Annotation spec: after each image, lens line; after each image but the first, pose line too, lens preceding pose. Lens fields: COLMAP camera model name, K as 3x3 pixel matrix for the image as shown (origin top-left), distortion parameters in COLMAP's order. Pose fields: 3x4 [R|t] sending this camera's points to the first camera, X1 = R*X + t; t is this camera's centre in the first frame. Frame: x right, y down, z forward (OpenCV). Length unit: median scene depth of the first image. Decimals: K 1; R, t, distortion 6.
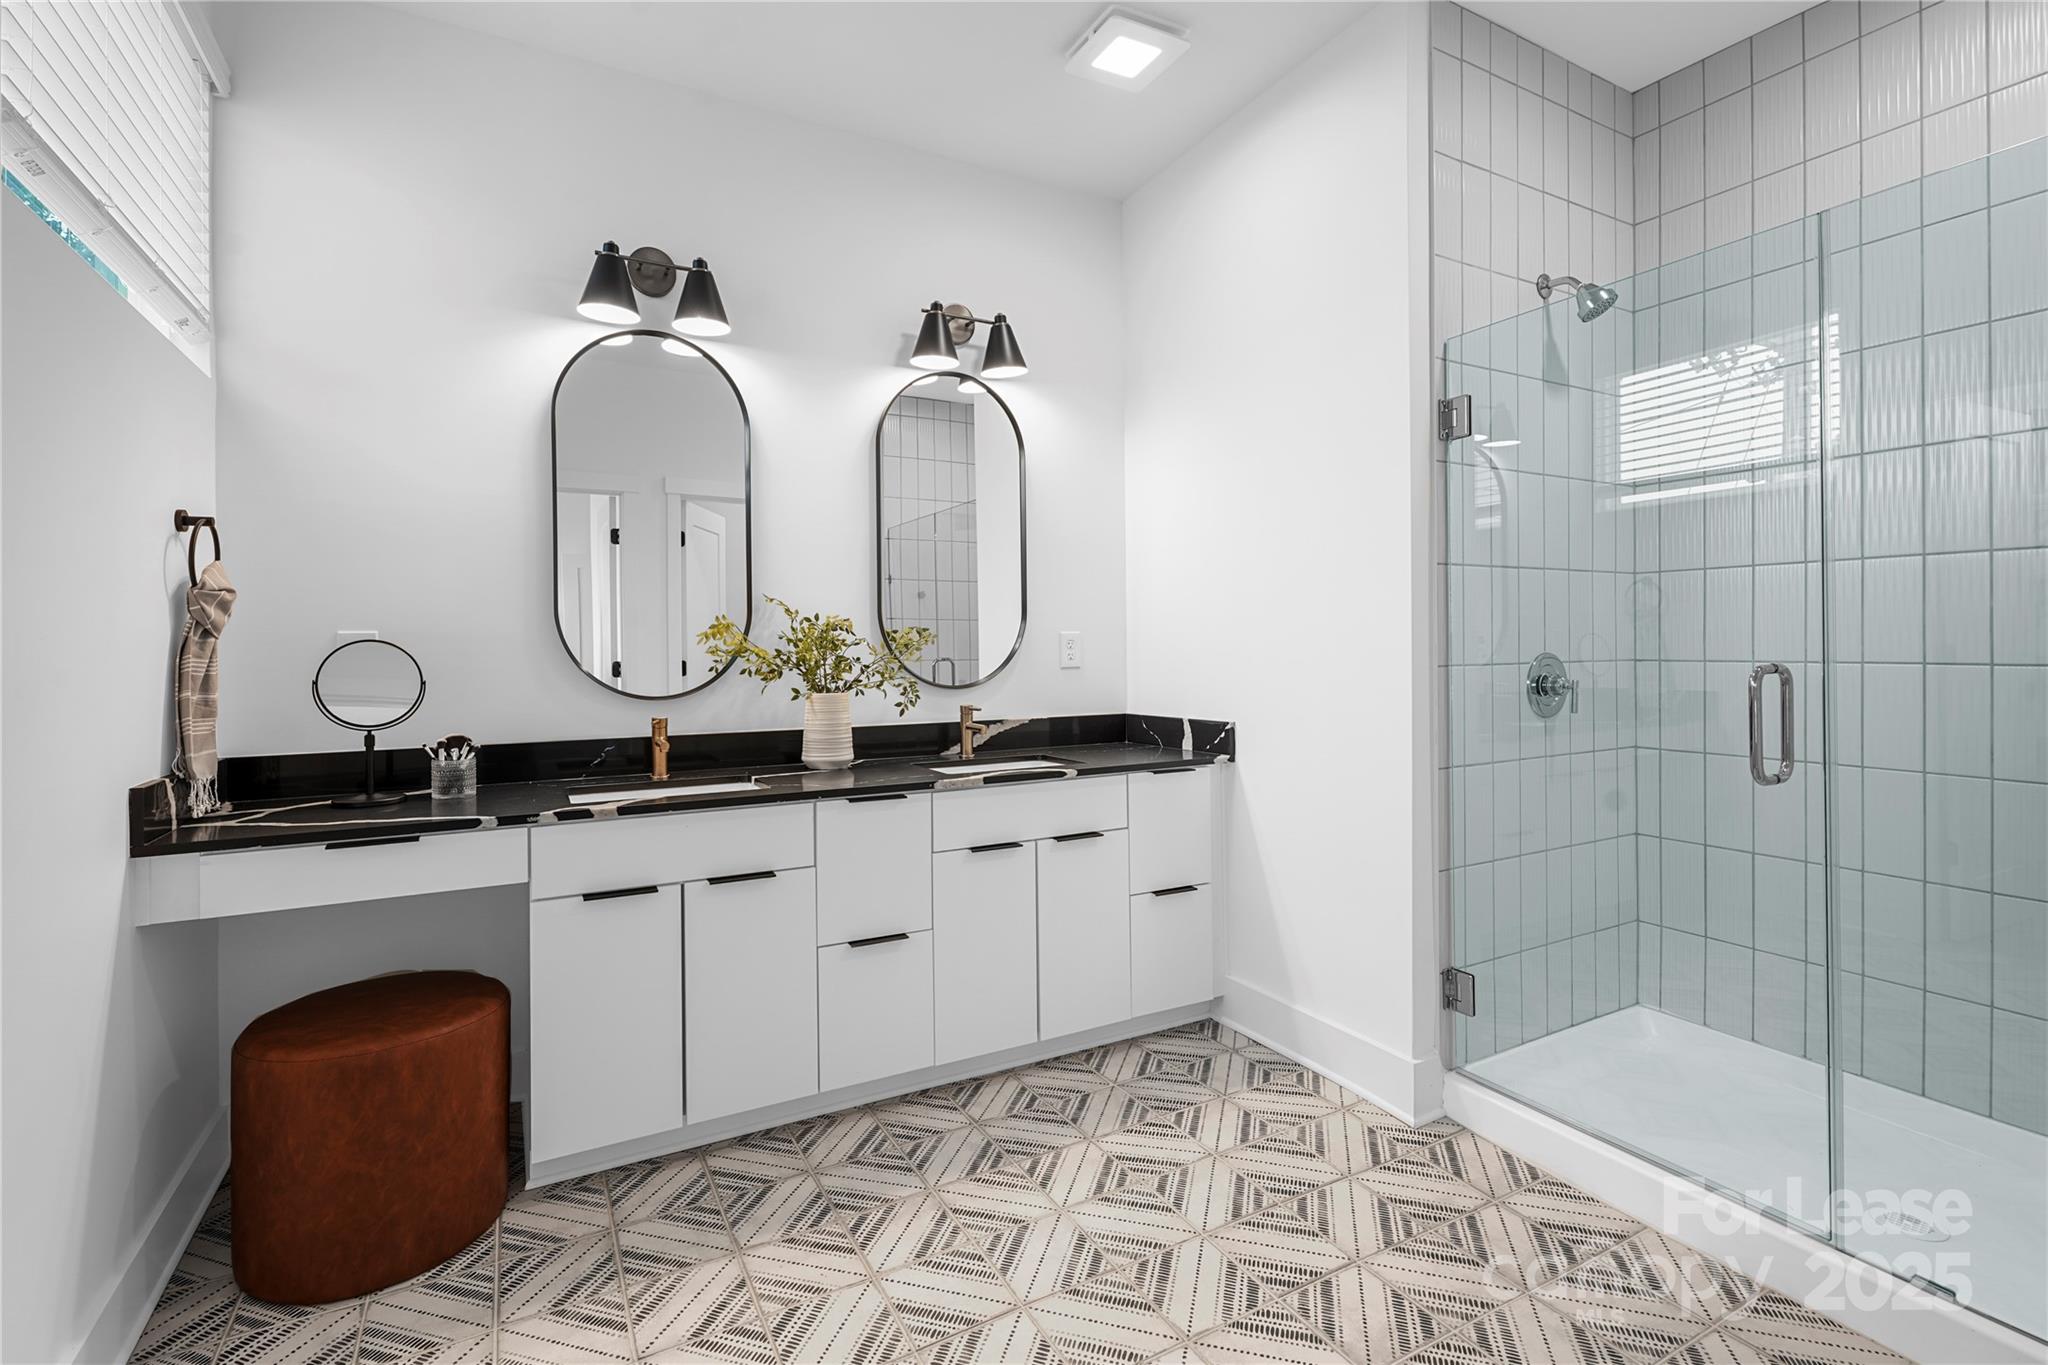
lens RADIAL K [[940.8, 0, 1023.2], [0, 940.8, 638.9], [0, 0, 1]] dist [0.001213, -0.000212]
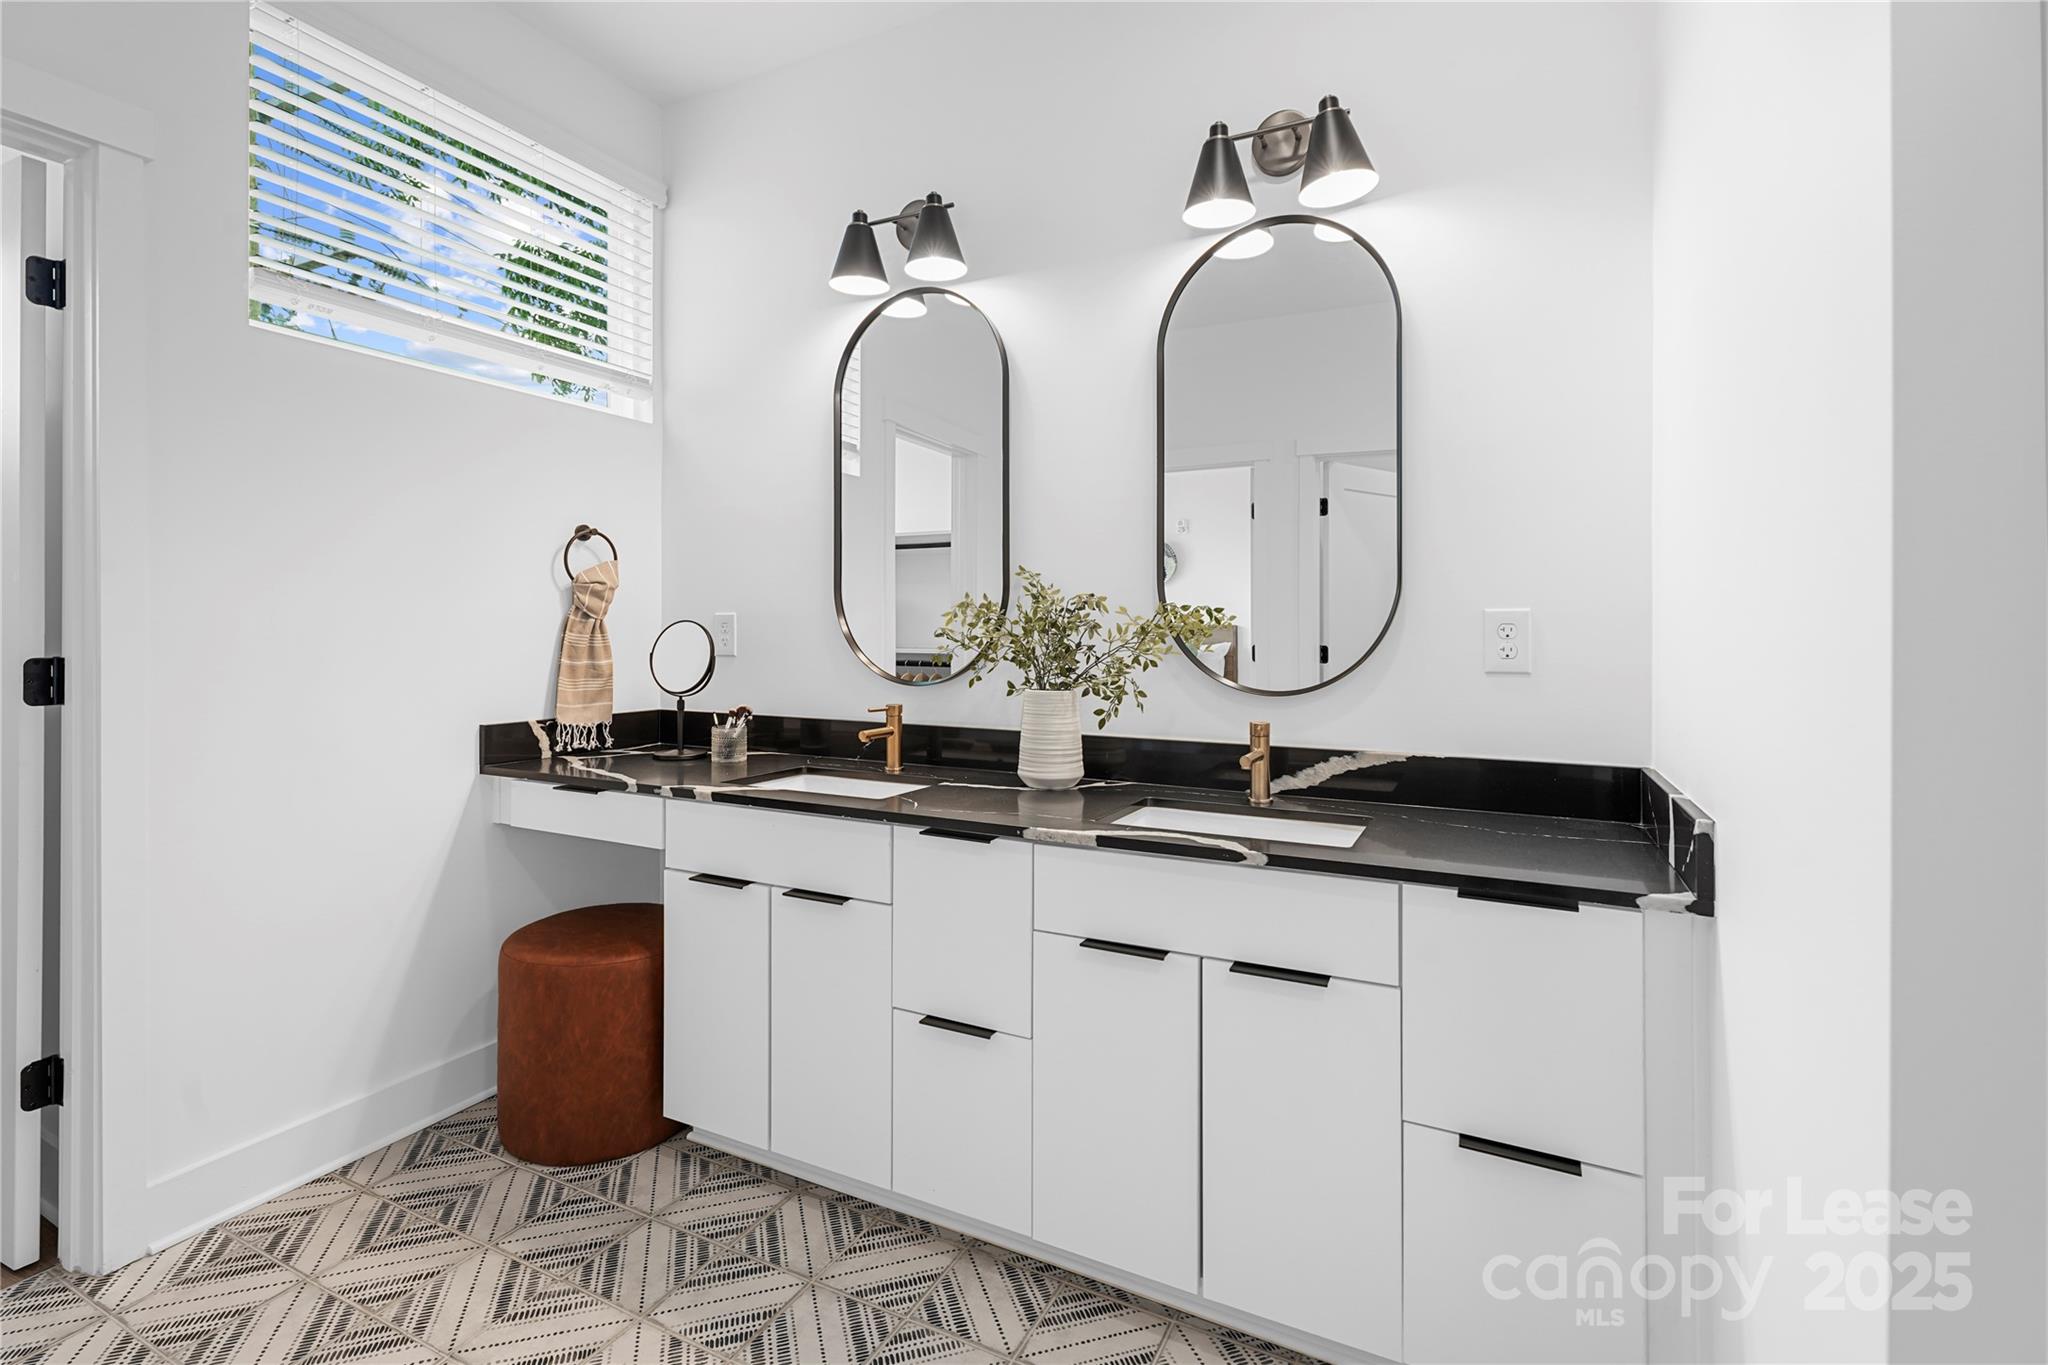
lens RADIAL K [[940.8, 0, 1013.7], [0, 940.8, 621.5], [0, 0, 1]] dist [0.001213, -0.000212]
pose [[0.562060, 0.003675, -0.827089, 0.450129], [-0.001514, 0.999993, 0.003414, -0.001469], [0.827095, -0.000666, 0.562061, 0.577864]]
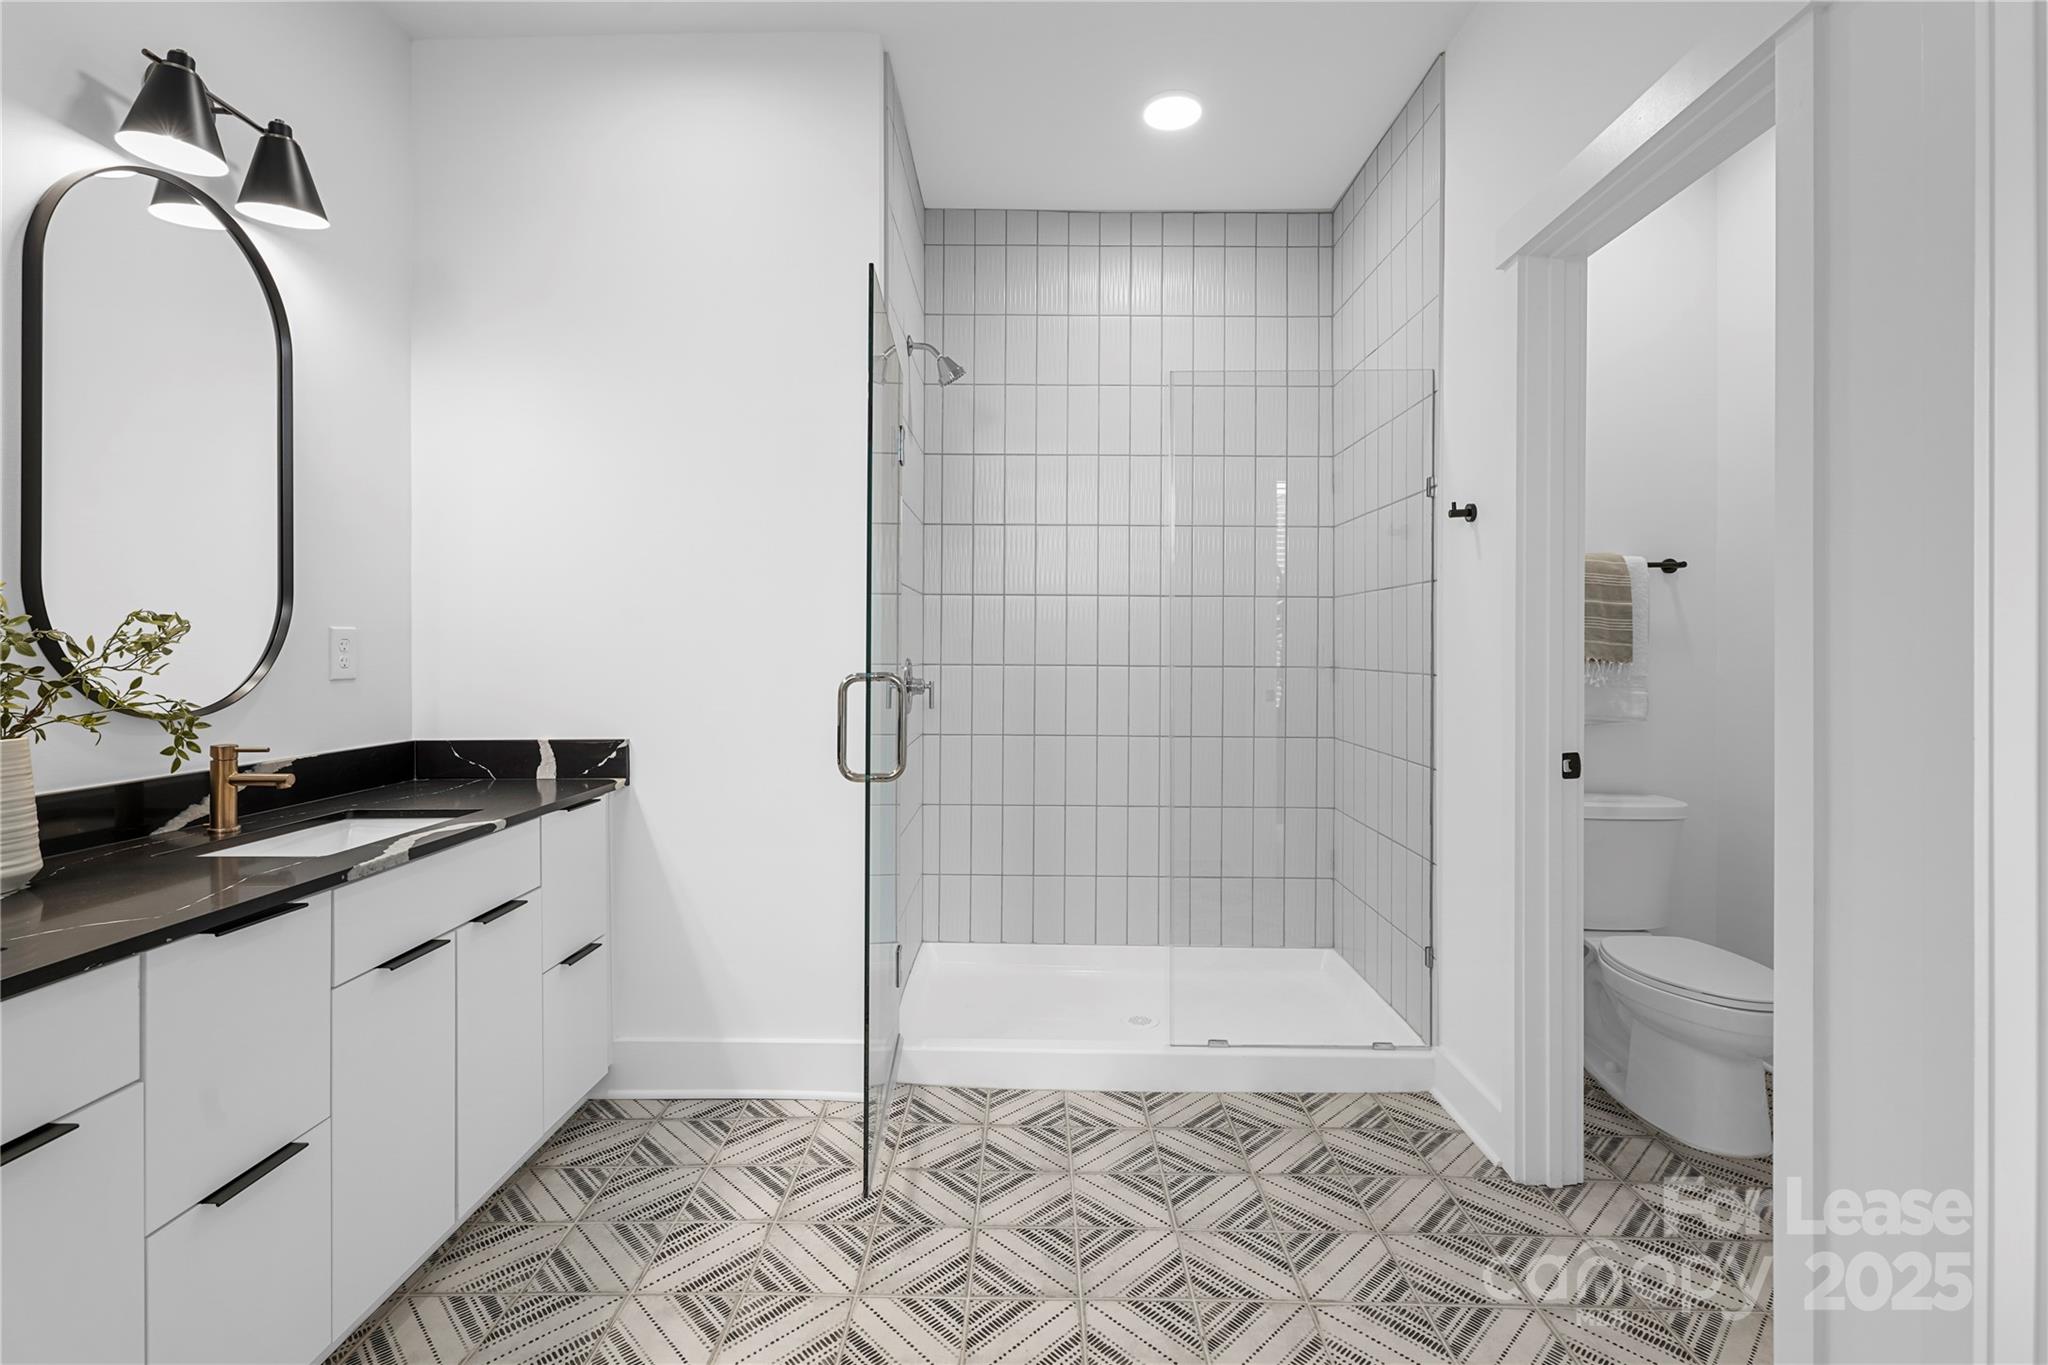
lens RADIAL K [[940.8, 0, 1021.6], [0, 940.8, 641.1], [0, 0, 1]] dist [0.001213, -0.000212]
pose [[0.487105, 0.013773, 0.873235, -0.396070], [-0.009489, 0.999900, -0.010478, 0.006886], [-0.873292, -0.003183, 0.487187, 0.311158]]
